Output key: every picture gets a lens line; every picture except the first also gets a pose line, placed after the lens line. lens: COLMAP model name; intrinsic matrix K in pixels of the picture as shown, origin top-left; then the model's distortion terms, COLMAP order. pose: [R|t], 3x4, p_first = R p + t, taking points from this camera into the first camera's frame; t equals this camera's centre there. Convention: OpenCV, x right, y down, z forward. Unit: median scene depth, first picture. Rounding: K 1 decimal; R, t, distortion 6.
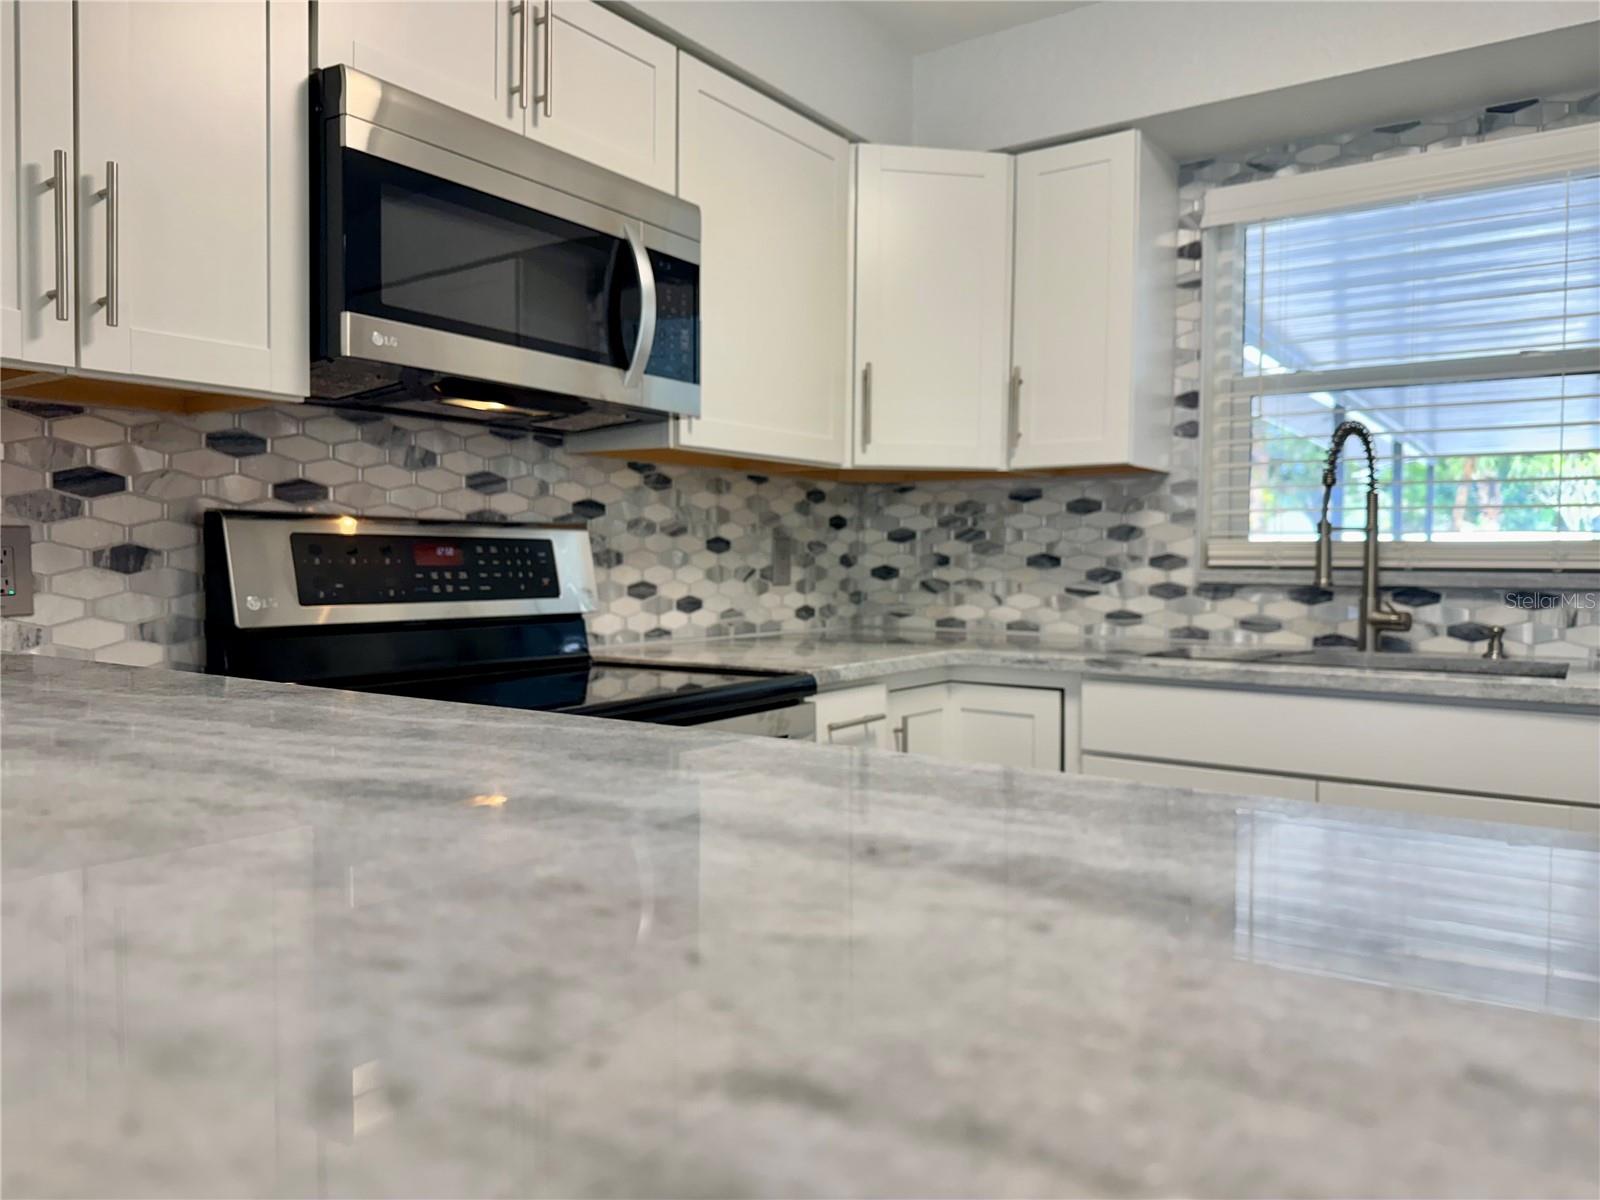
lens RADIAL K [[1138.9, 0, 786.7], [0, 1138.9, 596.0], [0, 0, 1]] dist [0.078994, -0.143957]
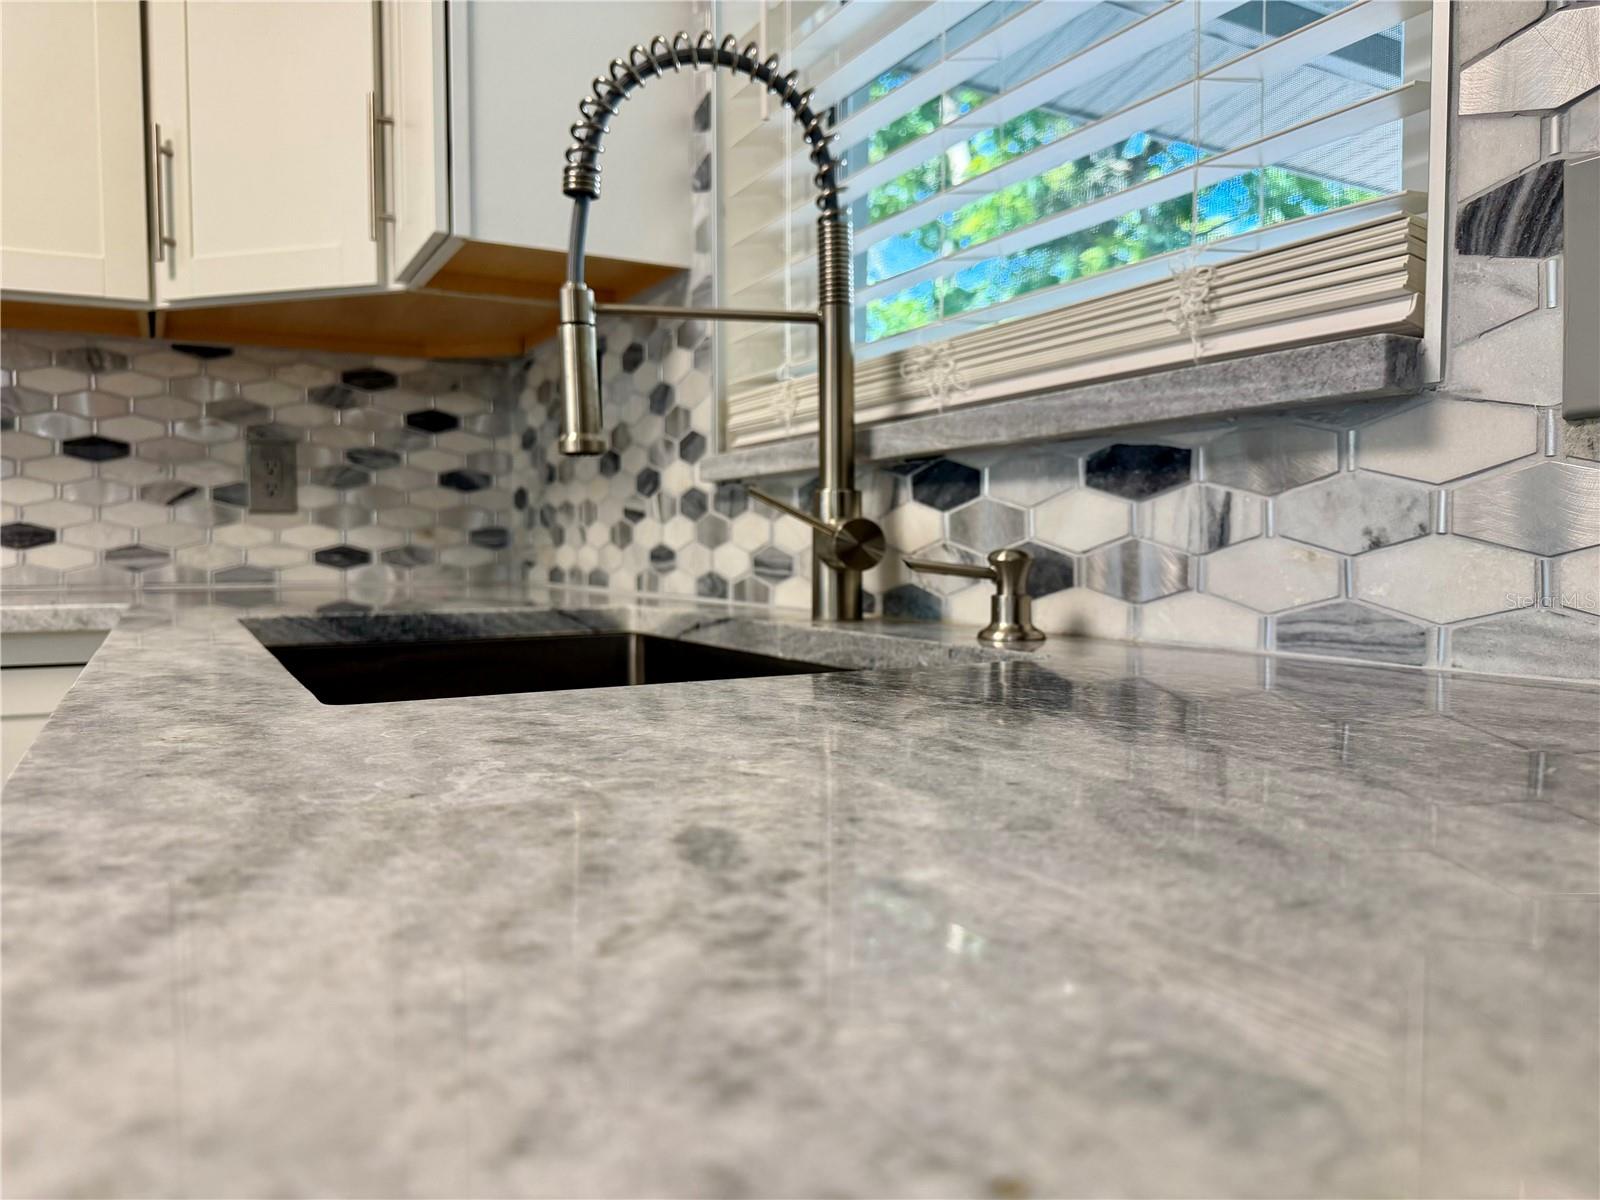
lens RADIAL K [[1145.6, 0, 801.4], [0, 1145.6, 626.4], [0, 0, 1]] dist [0.031819, -0.103332]
pose [[0.905810, 0.022992, -0.423059, 0.600242], [-0.008601, 0.999319, 0.035896, 0.031965], [0.423597, -0.028876, 0.905391, 0.563851]]
